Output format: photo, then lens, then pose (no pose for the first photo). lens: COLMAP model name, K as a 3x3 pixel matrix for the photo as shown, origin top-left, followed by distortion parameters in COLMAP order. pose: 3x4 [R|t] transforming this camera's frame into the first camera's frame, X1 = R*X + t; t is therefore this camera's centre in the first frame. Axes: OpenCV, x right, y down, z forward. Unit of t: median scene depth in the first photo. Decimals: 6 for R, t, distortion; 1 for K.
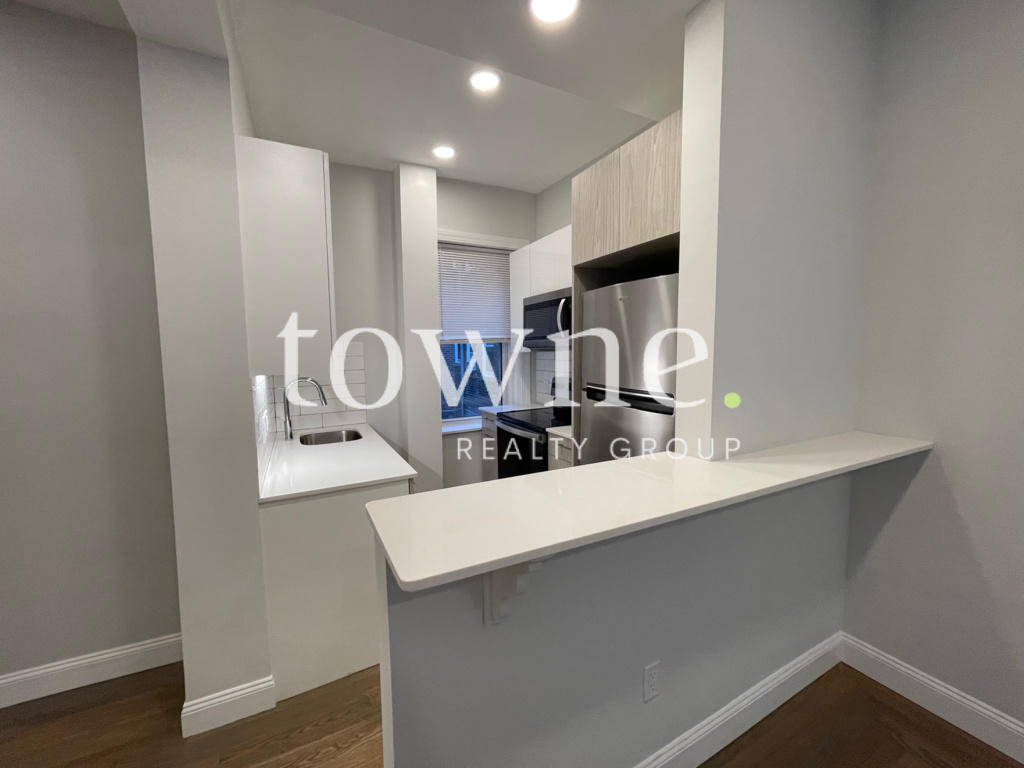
lens RADIAL K [[412.9, 0, 520.2], [0, 412.9, 390.7], [0, 0, 1]] dist [-0.001447, -0.000959]
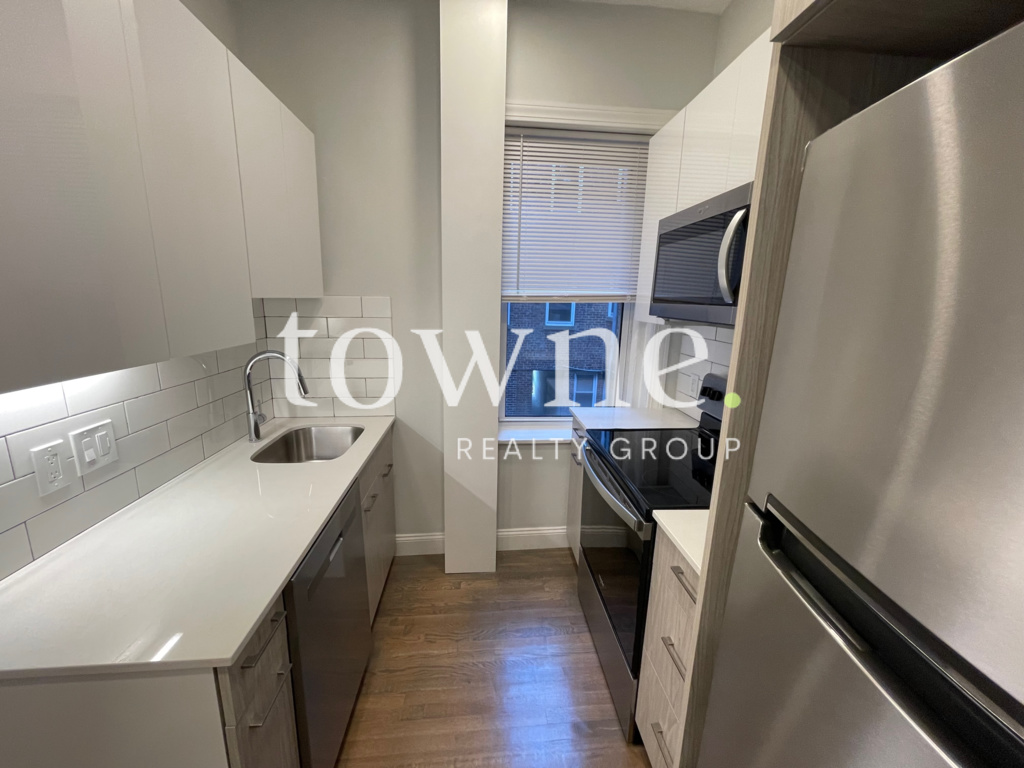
lens RADIAL K [[412.9, 0, 510.0], [0, 412.9, 382.1], [0, 0, 1]] dist [-0.001447, -0.000959]
pose [[0.911668, 0.111893, -0.395401, 0.066262], [-0.070968, 0.990628, 0.116703, -0.071080], [0.404754, -0.078334, 0.911064, 0.440754]]
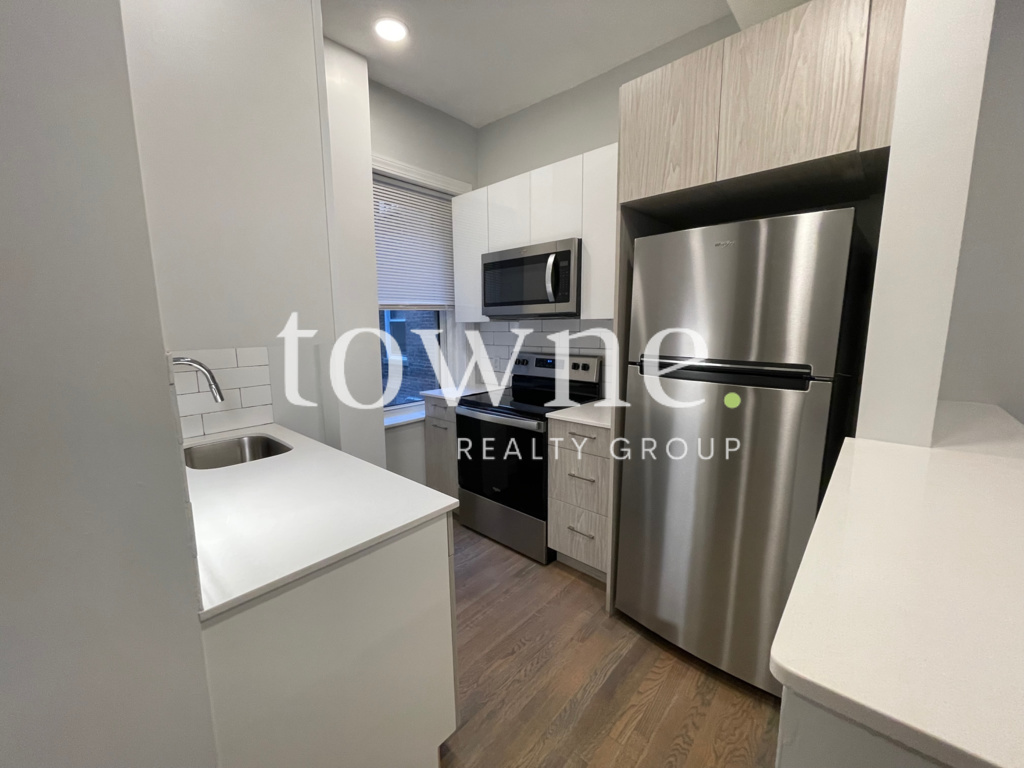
lens RADIAL K [[412.9, 0, 510.5], [0, 412.9, 378.7], [0, 0, 1]] dist [-0.001447, -0.000959]
pose [[0.948329, -0.044511, 0.314152, -0.207021], [0.034961, 0.998741, 0.035971, -0.007420], [-0.315358, -0.023129, 0.948691, 0.209464]]
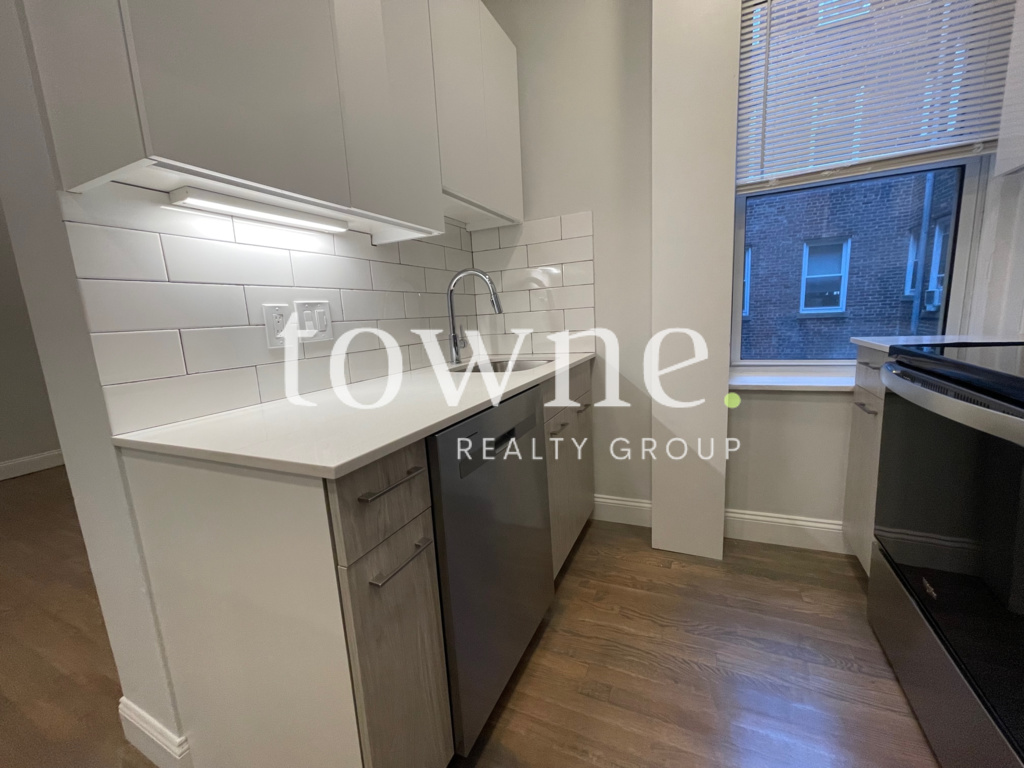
lens RADIAL K [[412.9, 0, 508.8], [0, 412.9, 380.1], [0, 0, 1]] dist [-0.001447, -0.000959]
pose [[0.586999, 0.107083, -0.802475, 0.037924], [-0.031639, 0.993491, 0.109429, 0.055422], [0.808969, -0.038845, 0.586566, 0.529836]]
